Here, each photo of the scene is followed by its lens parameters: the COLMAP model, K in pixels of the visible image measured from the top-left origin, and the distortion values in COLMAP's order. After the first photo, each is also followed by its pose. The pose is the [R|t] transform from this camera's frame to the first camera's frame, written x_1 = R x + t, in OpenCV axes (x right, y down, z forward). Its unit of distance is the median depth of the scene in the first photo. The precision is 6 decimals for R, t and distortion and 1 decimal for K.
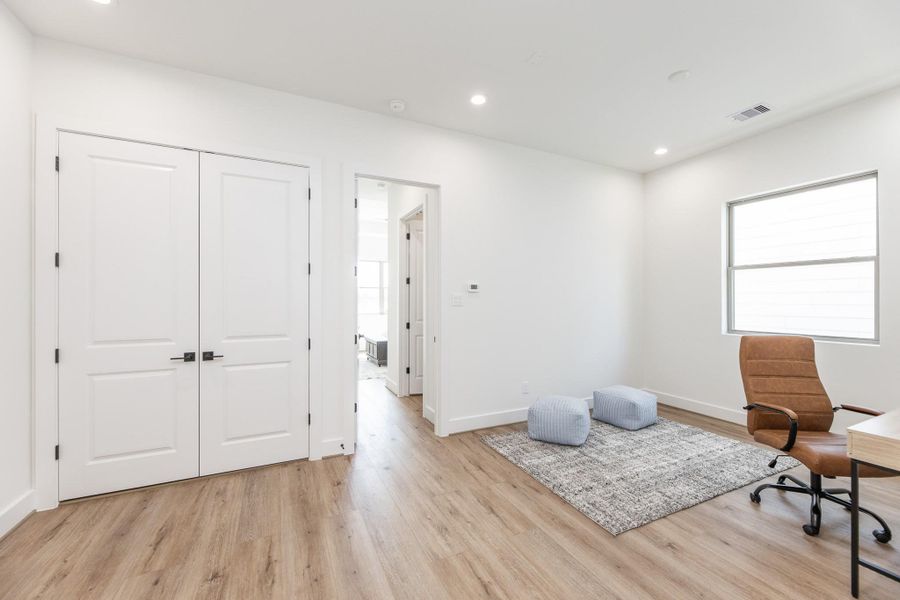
lens RADIAL K [[361.8, 0, 458.4], [0, 361.8, 298.0], [0, 0, 1]] dist [-0.002757, 0.000384]
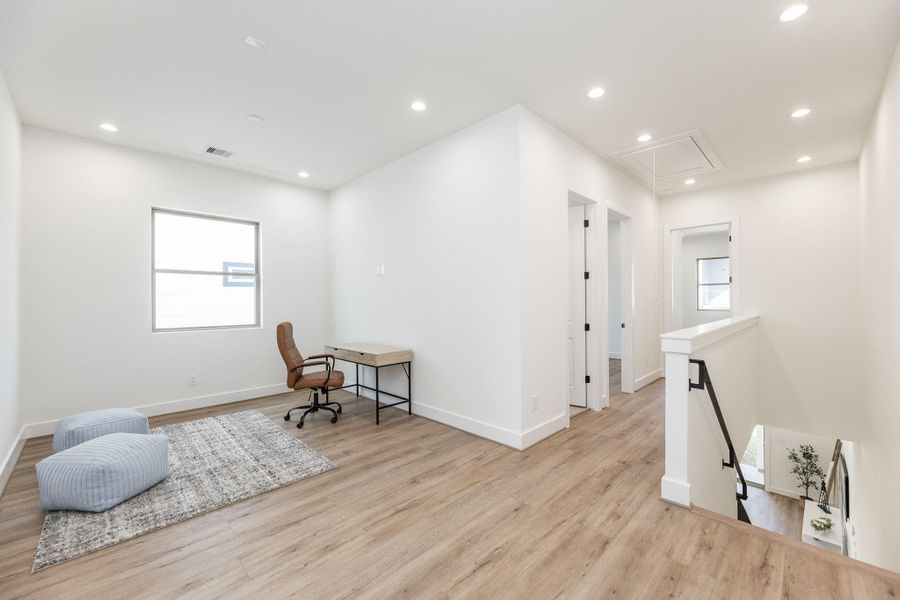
lens RADIAL K [[361.8, 0, 454.7], [0, 361.8, 298.4], [0, 0, 1]] dist [-0.002757, 0.000384]
pose [[-0.319281, 0.007708, 0.947629, -0.672915], [0.001853, 0.999970, -0.007510, 0.010815], [-0.947658, -0.000642, -0.319286, 0.655275]]
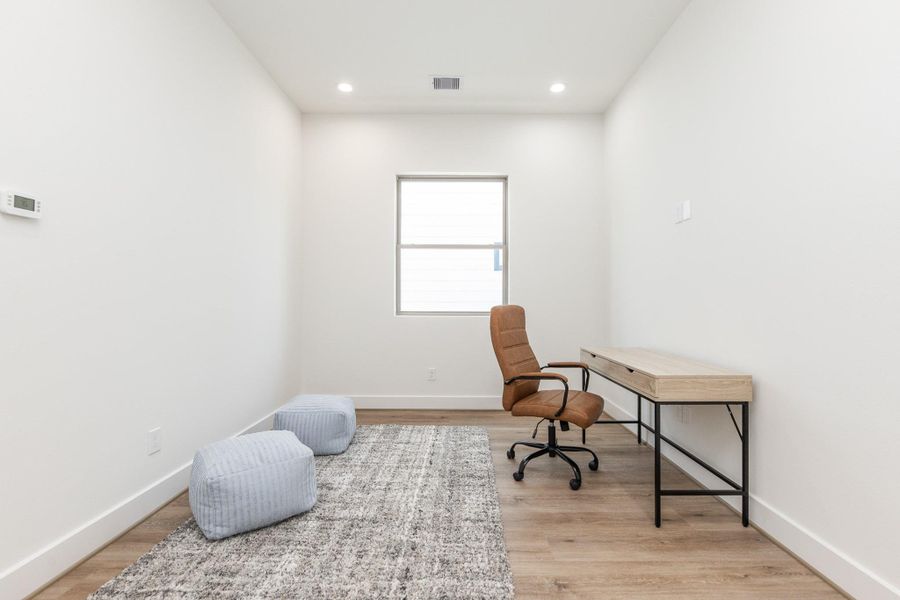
lens RADIAL K [[399.2, 0, 456.3], [0, 399.2, 298.0], [0, 0, 1]] dist [-0.004604, 0.000796]
pose [[0.450823, 0.007028, 0.892586, -0.135957], [-0.008519, 0.999957, -0.003570, 0.072107], [-0.892573, -0.005995, 0.450864, 0.514746]]
